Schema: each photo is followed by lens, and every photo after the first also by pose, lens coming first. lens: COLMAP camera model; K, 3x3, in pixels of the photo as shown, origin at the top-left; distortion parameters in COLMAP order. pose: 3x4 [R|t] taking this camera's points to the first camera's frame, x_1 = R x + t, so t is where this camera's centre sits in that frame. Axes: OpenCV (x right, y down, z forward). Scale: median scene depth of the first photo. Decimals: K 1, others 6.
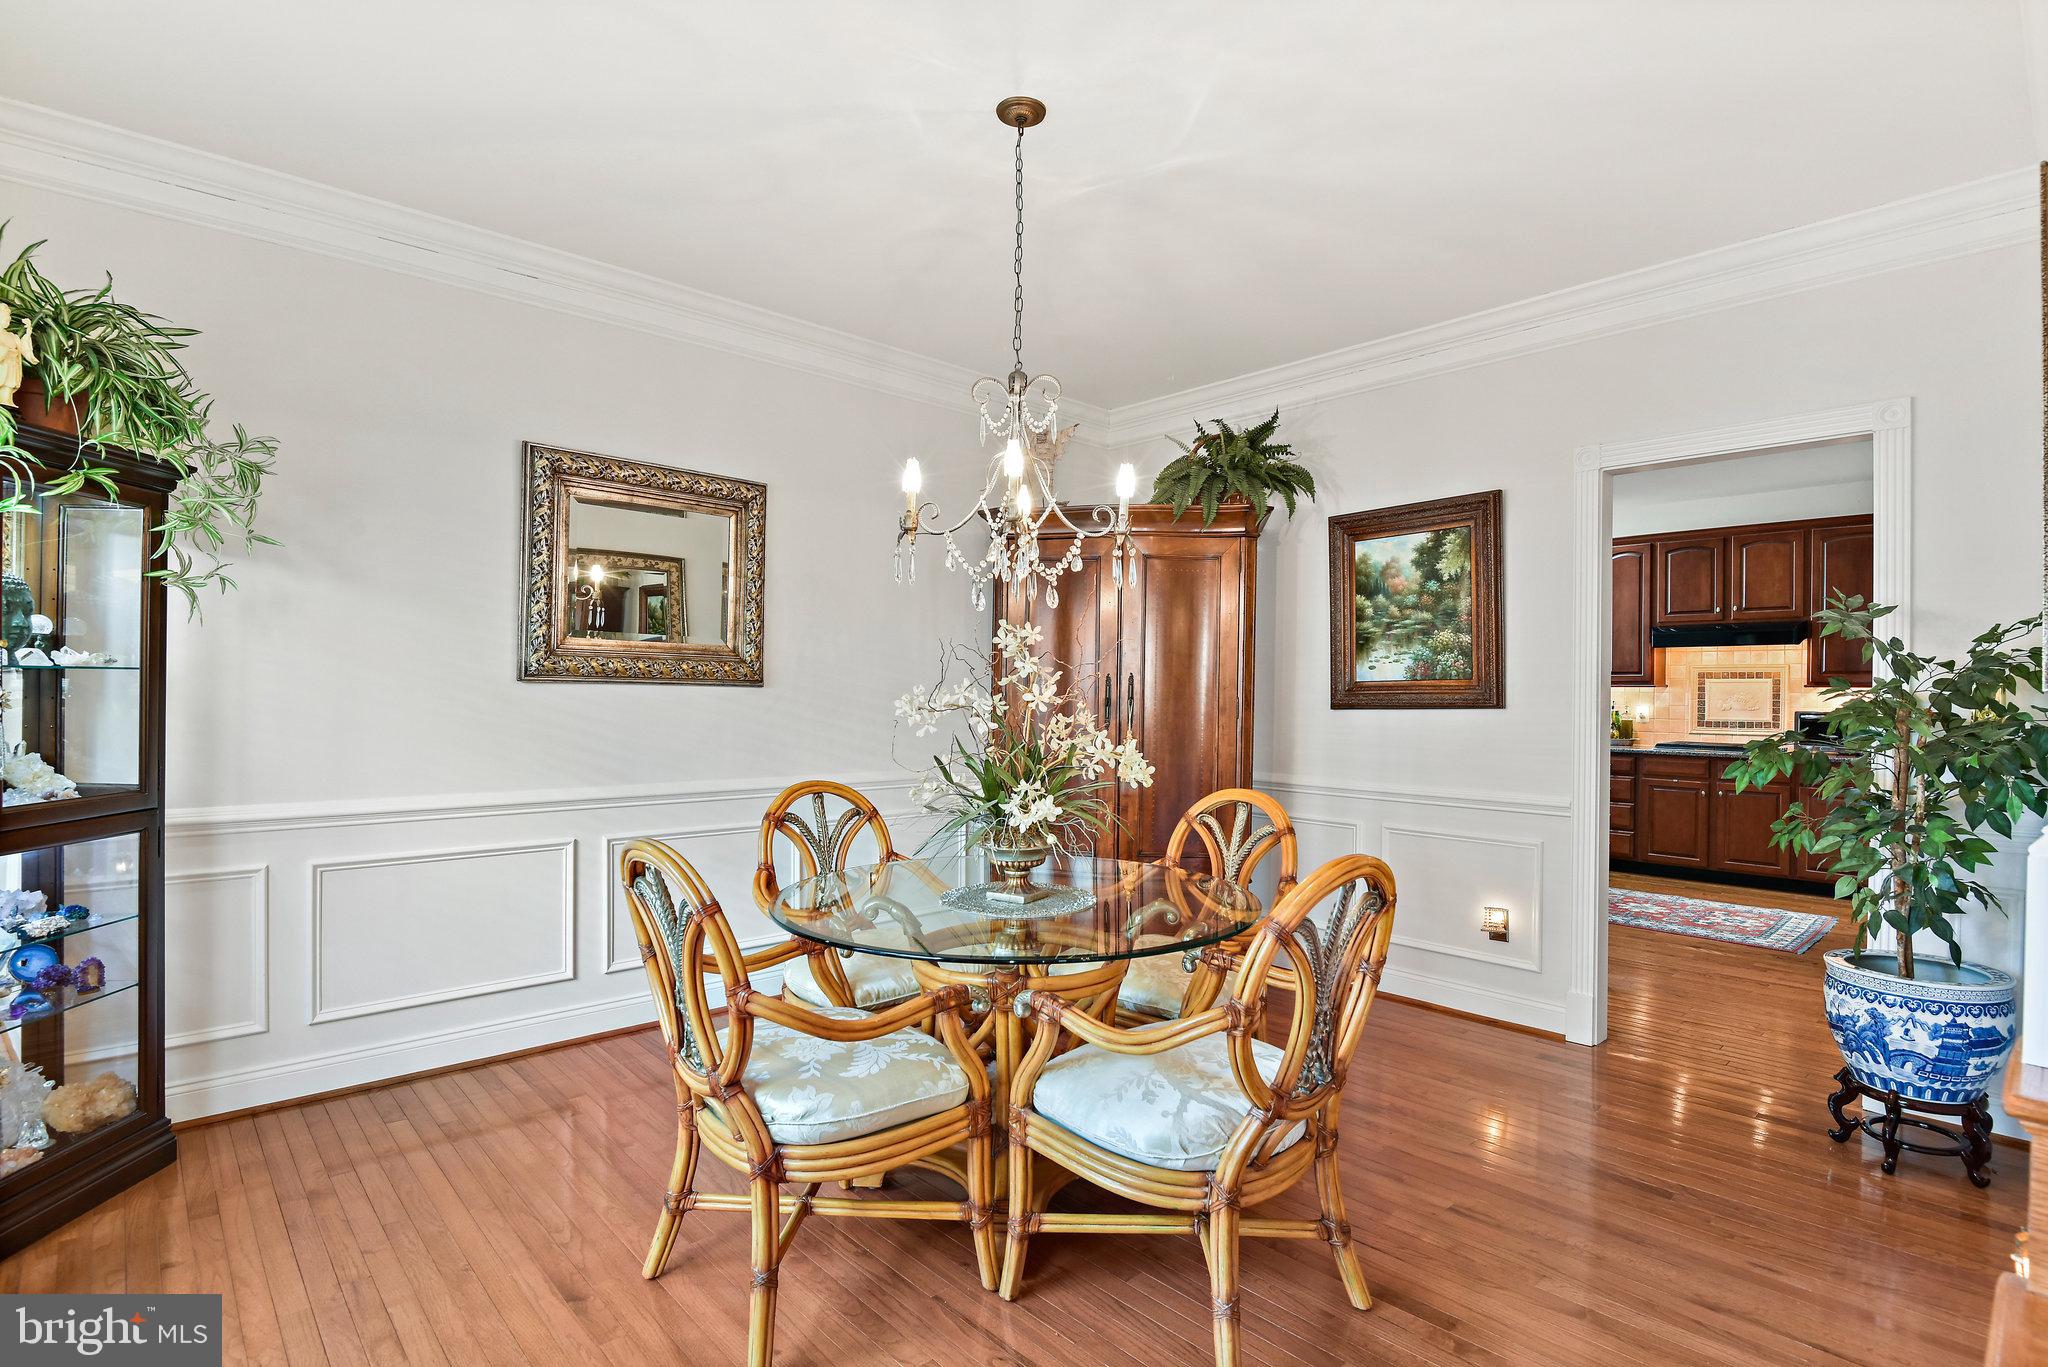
lens RADIAL K [[994.2, 0, 1042.0], [0, 994.2, 707.9], [0, 0, 1]] dist [-0.011505, -0.006203]
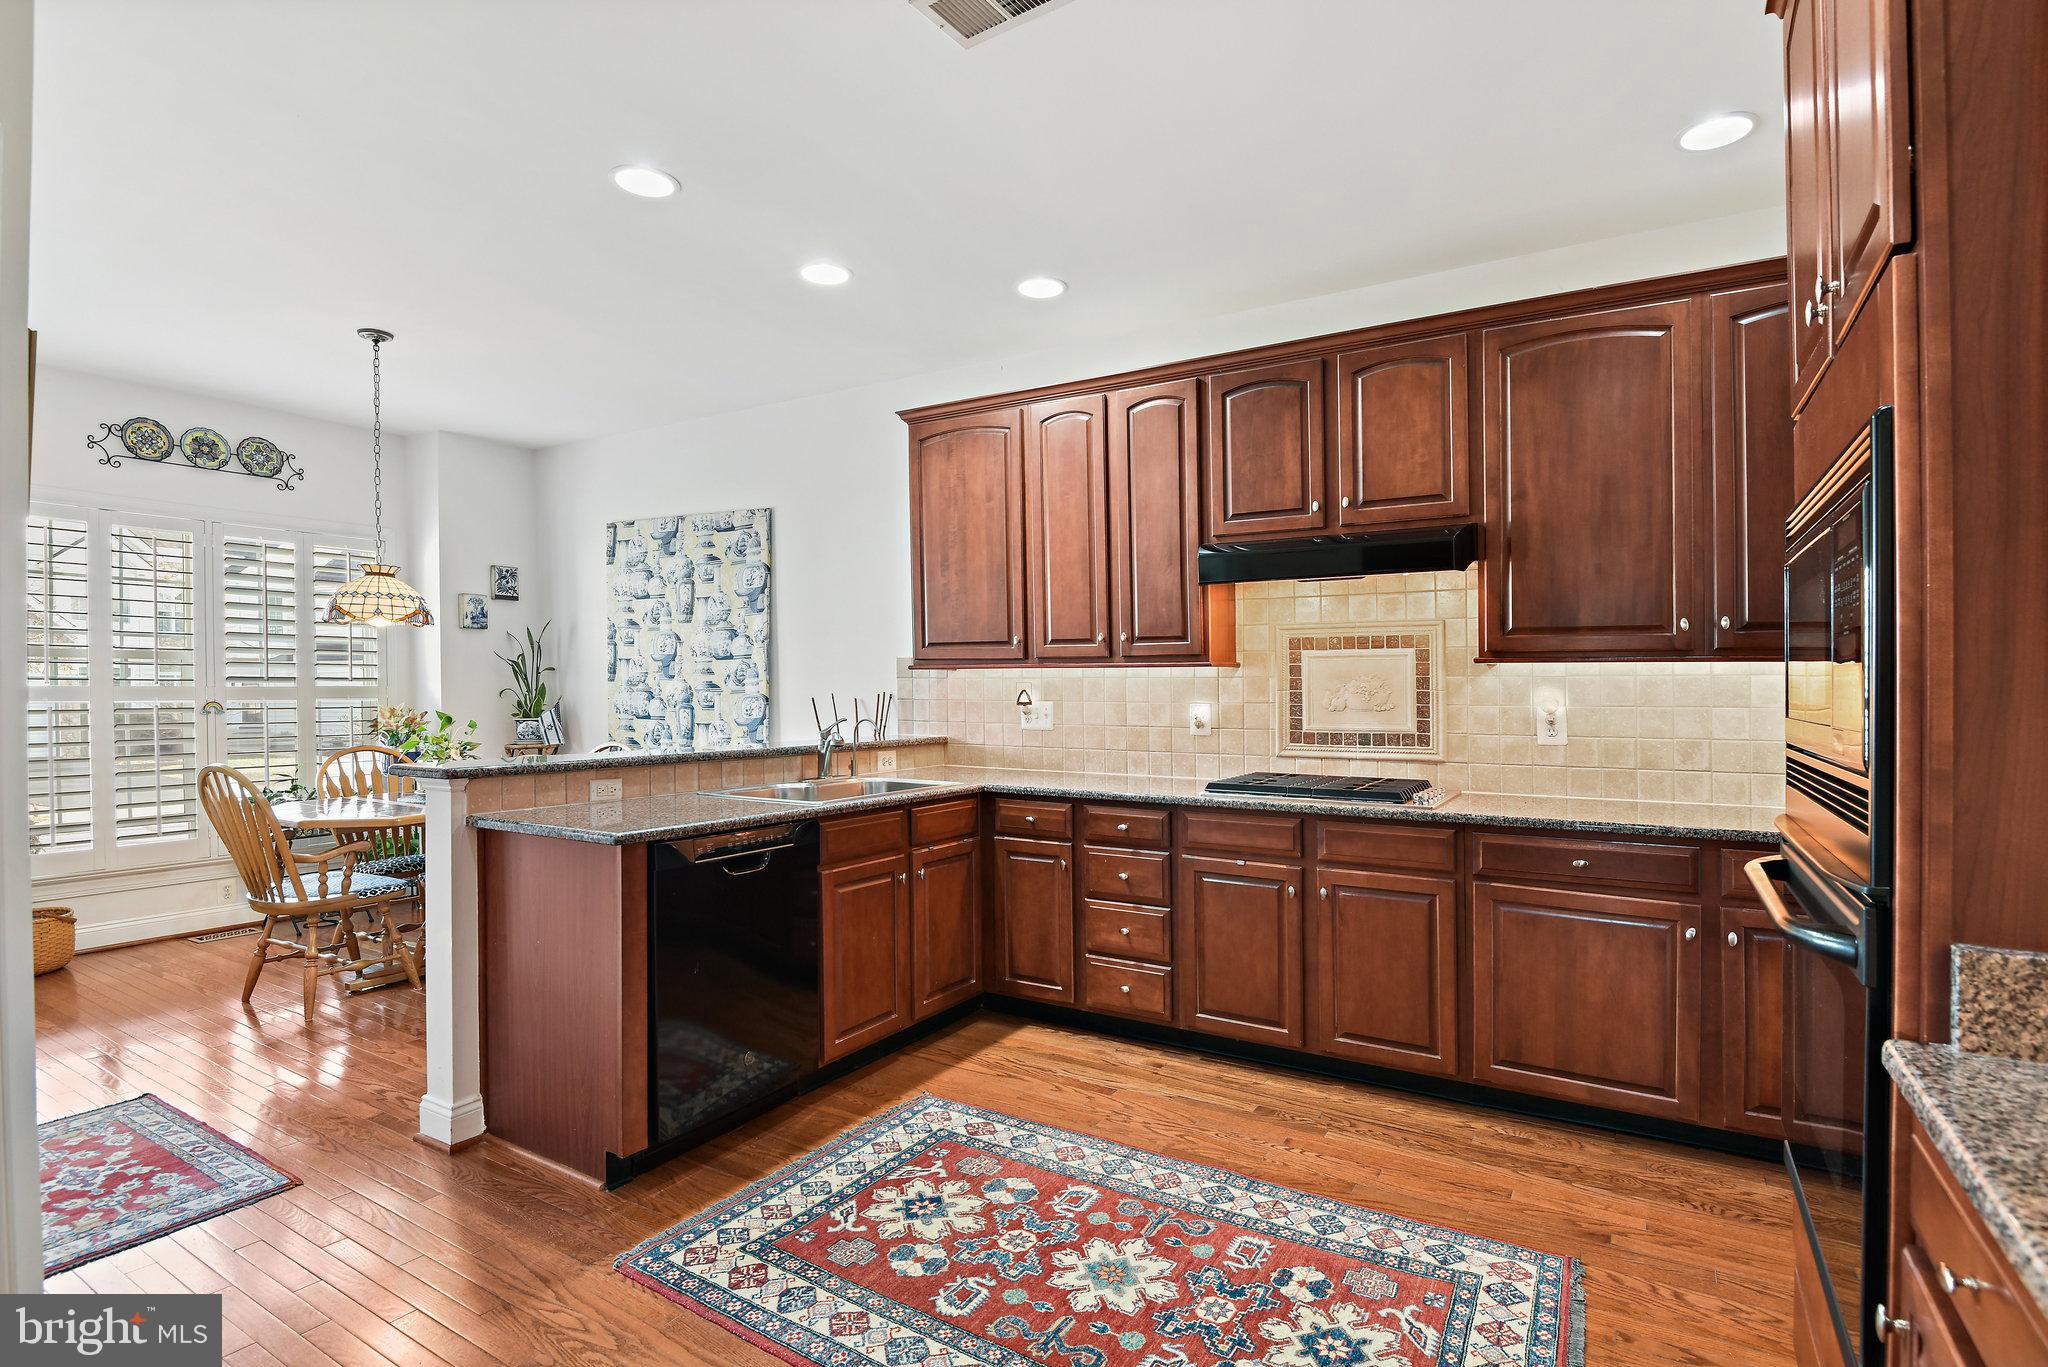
lens RADIAL K [[994.2, 0, 1033.7], [0, 994.2, 682.0], [0, 0, 1]] dist [-0.011505, -0.006203]
pose [[0.961913, -0.004569, 0.273318, 0.409988], [0.011768, 0.999626, -0.024705, -0.001728], [-0.273102, 0.026981, 0.961607, 0.559913]]
